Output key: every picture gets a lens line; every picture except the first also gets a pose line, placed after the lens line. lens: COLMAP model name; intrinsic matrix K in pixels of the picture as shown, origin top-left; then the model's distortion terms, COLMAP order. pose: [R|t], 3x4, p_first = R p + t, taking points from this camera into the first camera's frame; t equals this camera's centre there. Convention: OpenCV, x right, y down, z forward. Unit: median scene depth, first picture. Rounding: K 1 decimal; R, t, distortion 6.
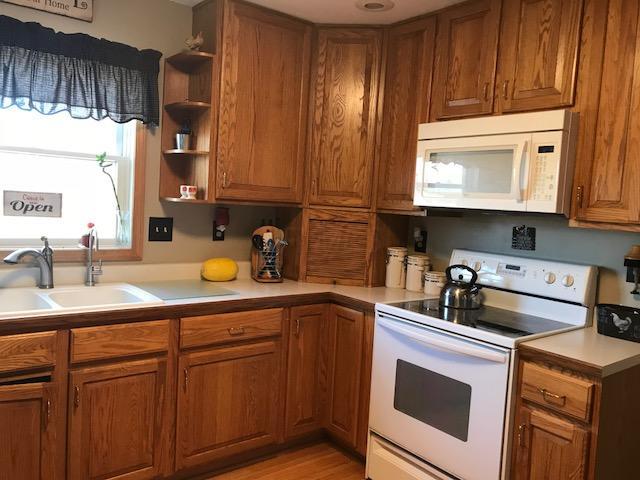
lens RADIAL K [[523.3, 0, 318.7], [0, 523.3, 240.3], [0, 0, 1]] dist [-0.000069, -0.008507]
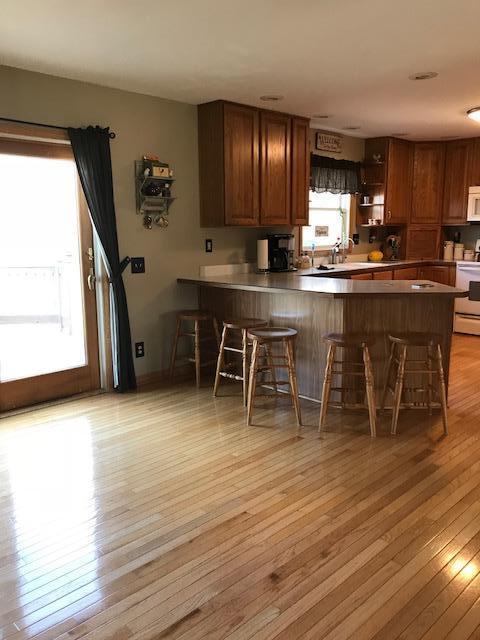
lens RADIAL K [[523.3, 0, 240.4], [0, 523.3, 322.3], [0, 0, 1]] dist [-0.000069, -0.008507]
pose [[0.993160, -0.082304, 0.082826, -1.008002], [0.072737, 0.990980, 0.112552, 0.044592], [-0.091342, -0.105758, 0.990188, -1.241495]]
